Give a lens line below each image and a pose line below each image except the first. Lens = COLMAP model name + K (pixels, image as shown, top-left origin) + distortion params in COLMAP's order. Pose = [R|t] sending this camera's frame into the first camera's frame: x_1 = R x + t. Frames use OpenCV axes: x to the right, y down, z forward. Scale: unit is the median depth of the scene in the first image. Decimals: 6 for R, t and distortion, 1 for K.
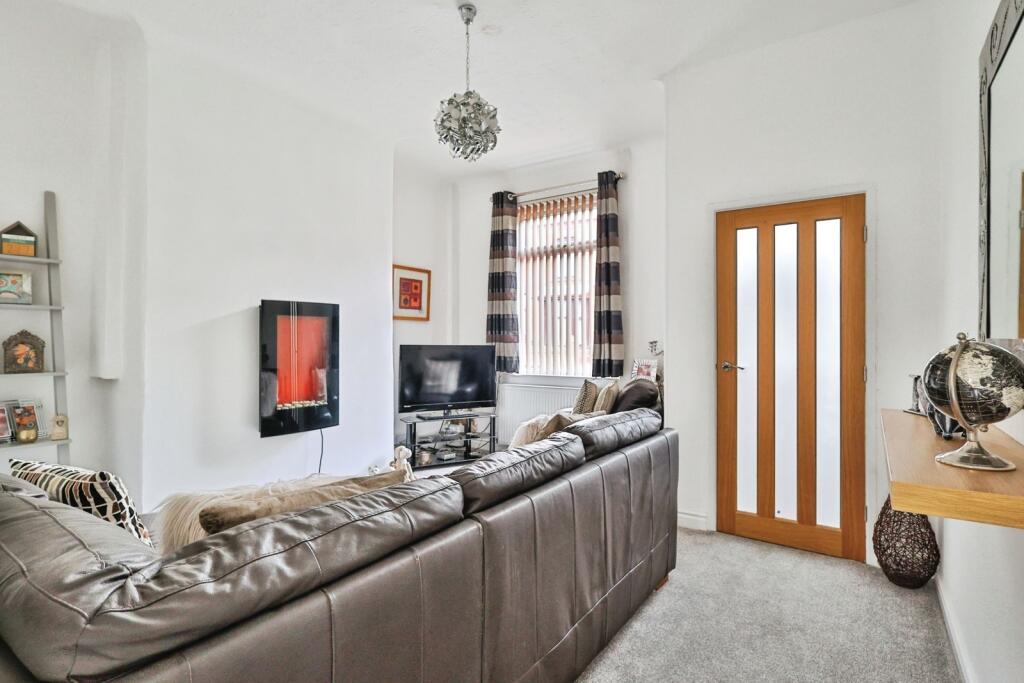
lens RADIAL K [[494.3, 0, 517.0], [0, 494.3, 327.8], [0, 0, 1]] dist [0.003043, 0.000314]
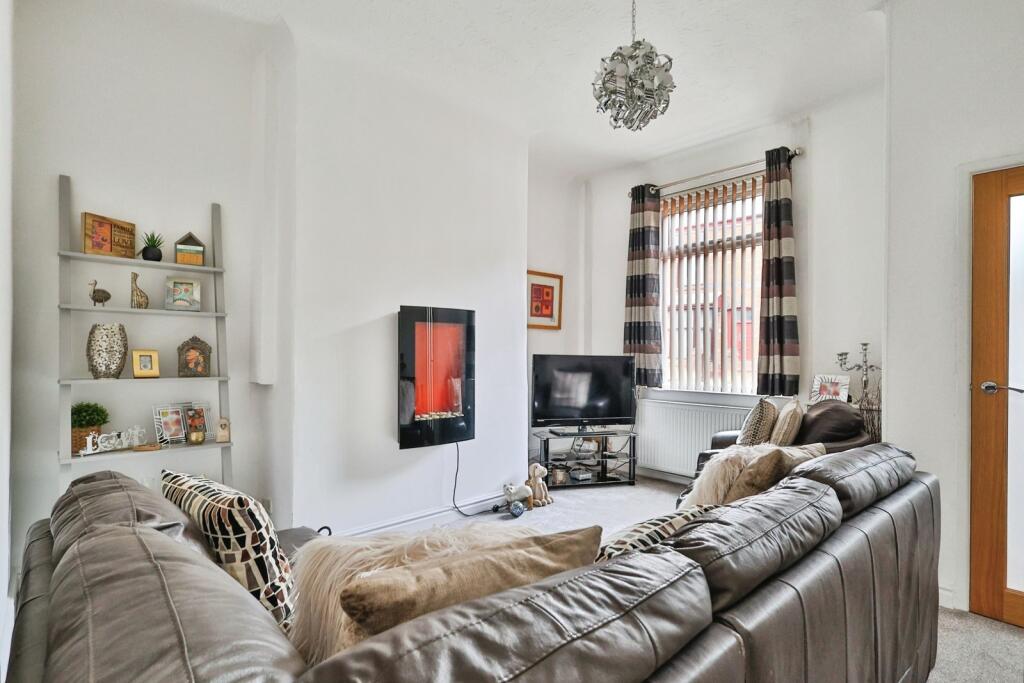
lens RADIAL K [[501.5, 0, 512.0], [0, 501.5, 341.5], [0, 0, 1]] dist [0.000965, 0.000260]
pose [[0.969658, 0.002598, -0.244451, -0.070162], [-0.001350, 0.999985, 0.005276, 0.007742], [0.244461, -0.004786, 0.969647, 0.111866]]
